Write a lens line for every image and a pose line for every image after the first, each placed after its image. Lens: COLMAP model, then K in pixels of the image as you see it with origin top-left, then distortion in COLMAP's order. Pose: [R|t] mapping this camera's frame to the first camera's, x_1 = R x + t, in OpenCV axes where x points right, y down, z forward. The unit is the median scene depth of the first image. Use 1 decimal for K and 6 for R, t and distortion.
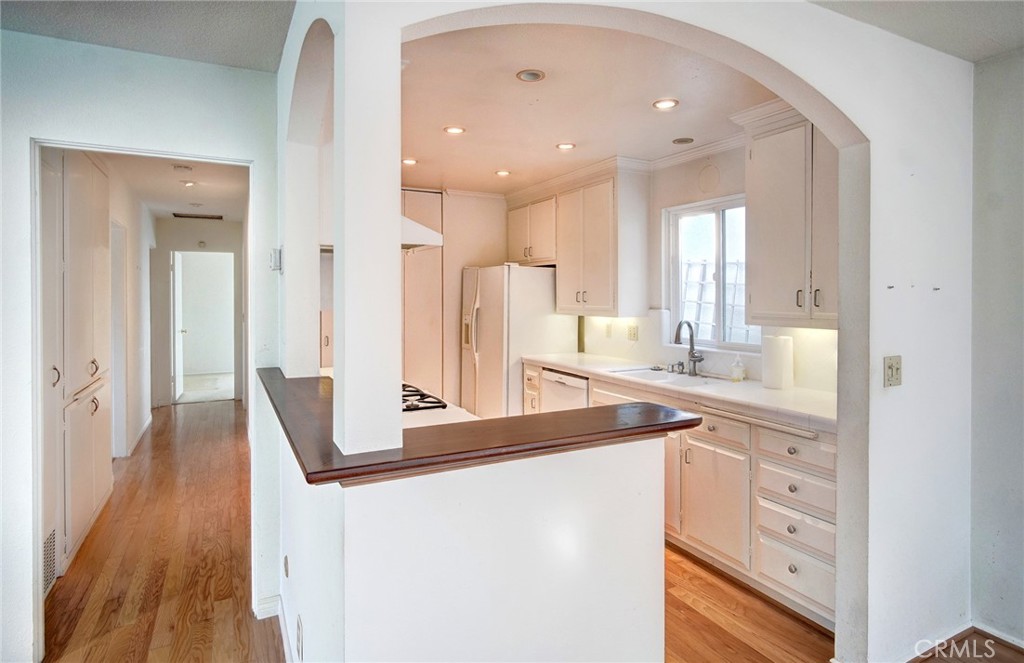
lens RADIAL K [[561.0, 0, 518.5], [0, 561.0, 294.3], [0, 0, 1]] dist [-0.014353, 0.000690]
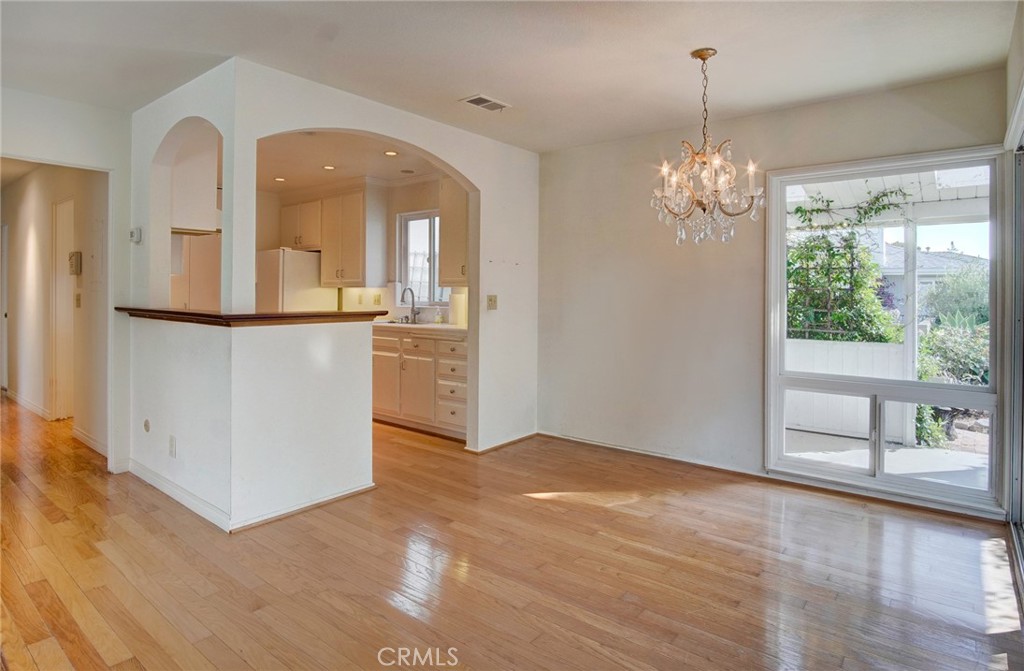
lens RADIAL K [[570.3, 0, 510.7], [0, 570.3, 296.8], [0, 0, 1]] dist [-0.025525, 0.003753]
pose [[0.924051, 0.007250, 0.382201, -0.040707], [-0.010327, 0.999929, 0.006002, 0.057290], [-0.382130, -0.009493, 0.924060, -0.539915]]
